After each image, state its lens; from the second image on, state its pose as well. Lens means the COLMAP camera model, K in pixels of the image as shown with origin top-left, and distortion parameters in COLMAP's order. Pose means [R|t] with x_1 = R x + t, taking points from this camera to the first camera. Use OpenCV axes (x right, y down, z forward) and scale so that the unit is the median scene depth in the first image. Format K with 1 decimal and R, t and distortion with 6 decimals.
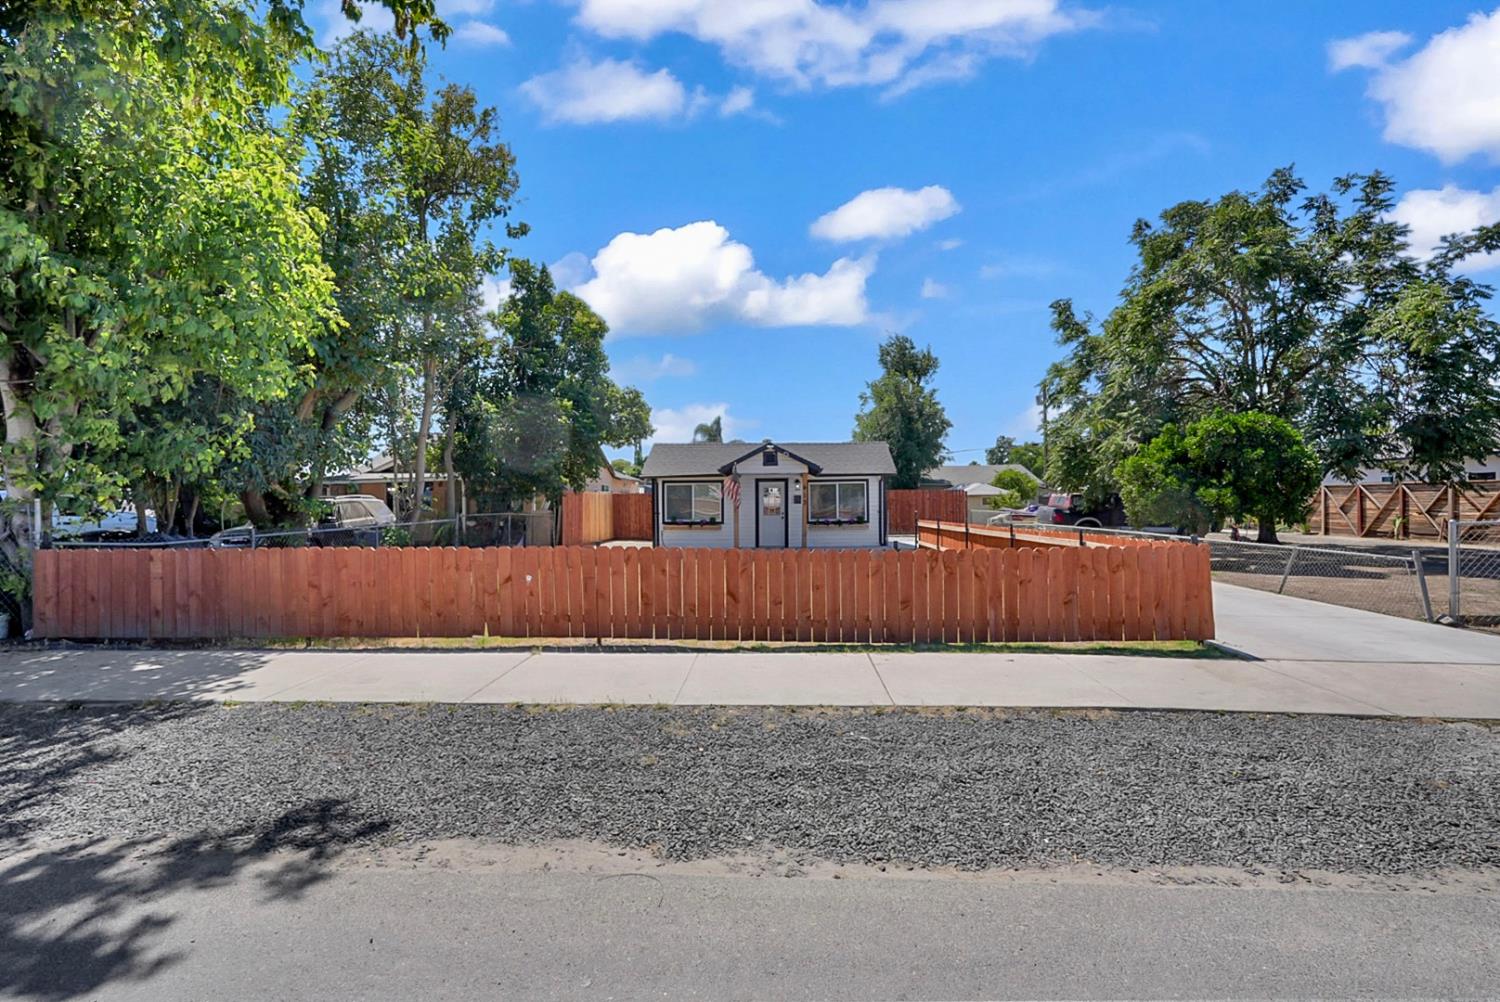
lens RADIAL K [[659.2, 0, 750.0], [0, 659.2, 501.0], [0, 0, 1]] dist [-0.016189, 0.000670]
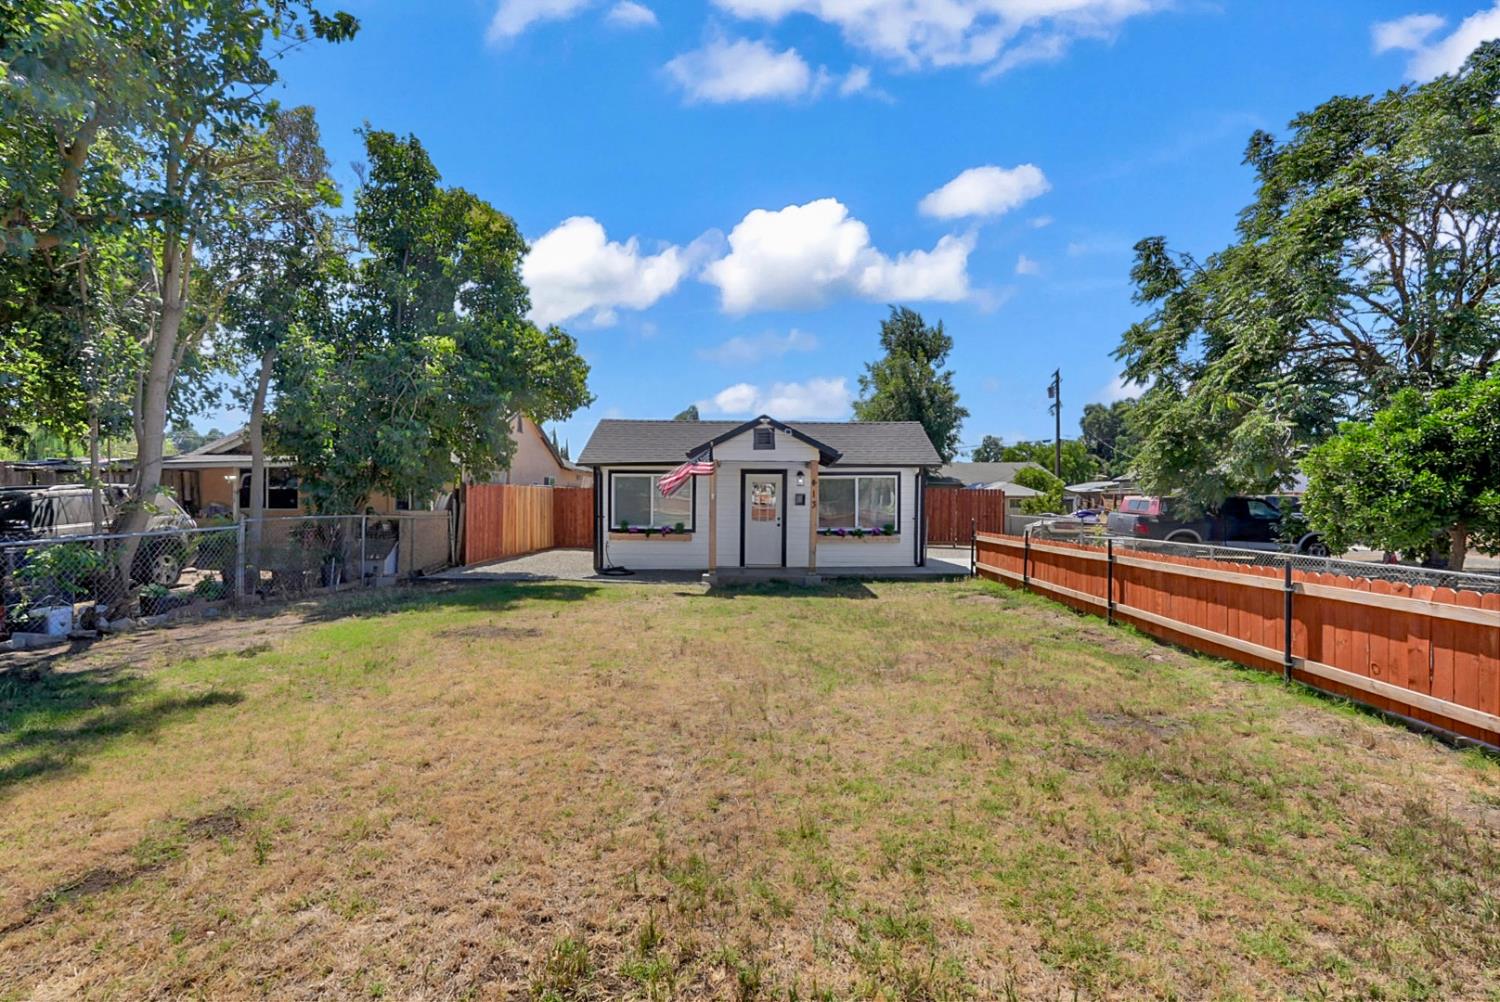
lens RADIAL K [[627.6, 0, 728.1], [0, 627.6, 512.9], [0, 0, 1]] dist [-0.032898, 0.006336]
pose [[0.999898, 0.014060, -0.002353, -0.003353], [-0.014000, 0.999617, 0.023877, -0.002930], [0.002688, -0.023841, 0.999712, 0.326137]]
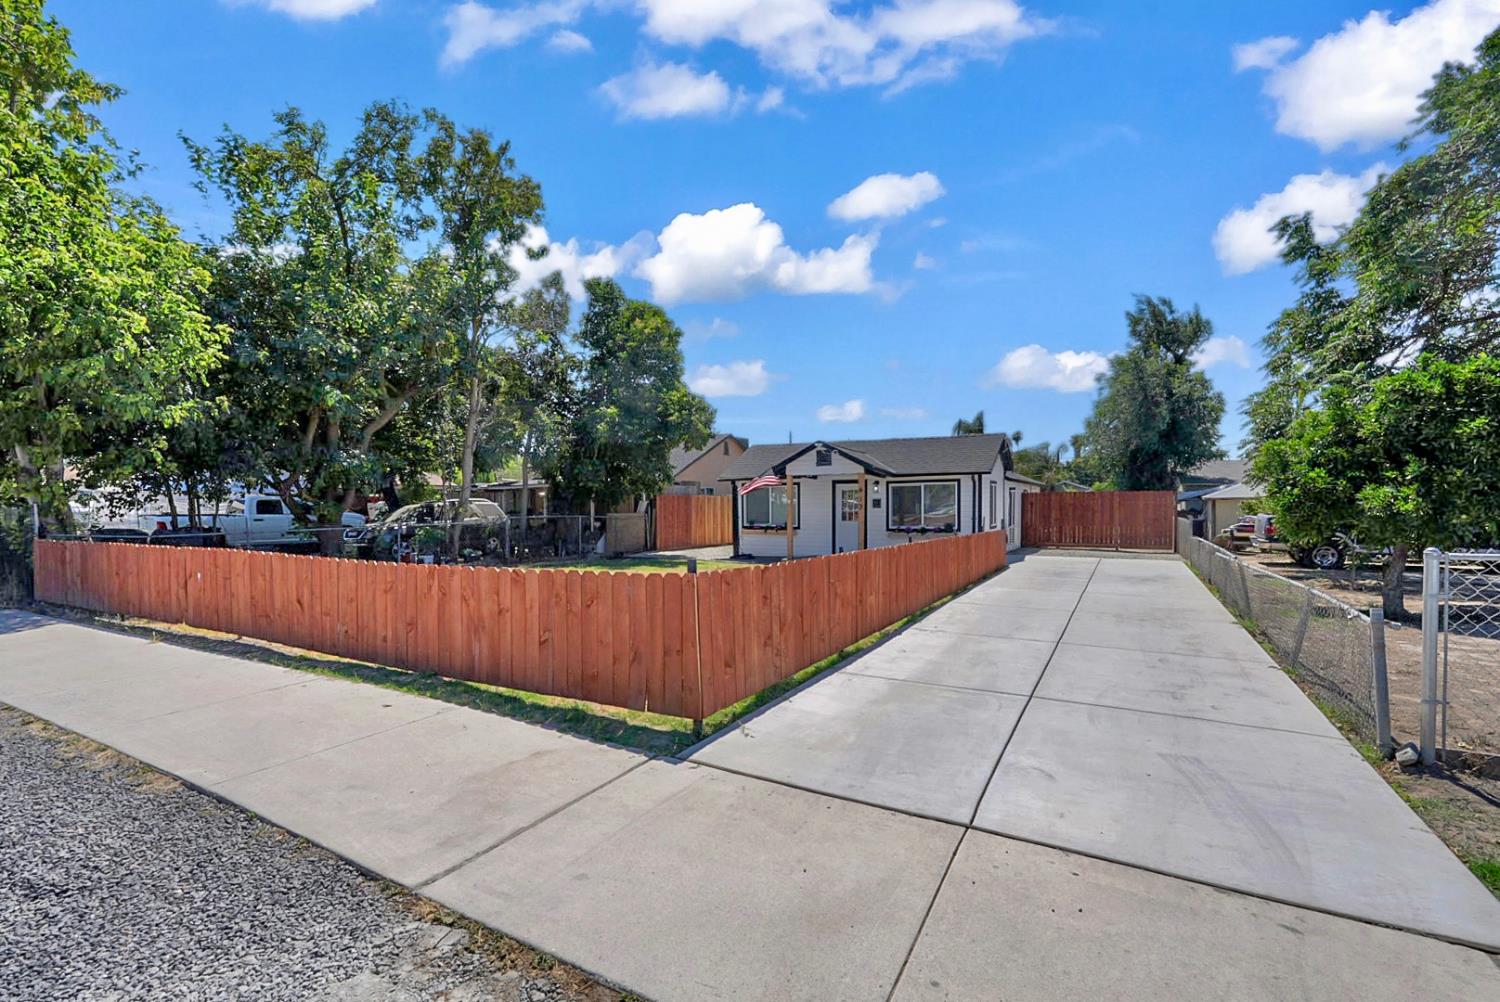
lens RADIAL K [[667.2, 0, 774.8], [0, 667.2, 502.0], [0, 0, 1]] dist [-0.016245, 0.008463]
pose [[0.889805, 0.002014, -0.456336, 0.353664], [-0.003304, 0.999992, -0.002030, -0.001855], [0.456328, 0.003314, 0.889805, 0.147476]]
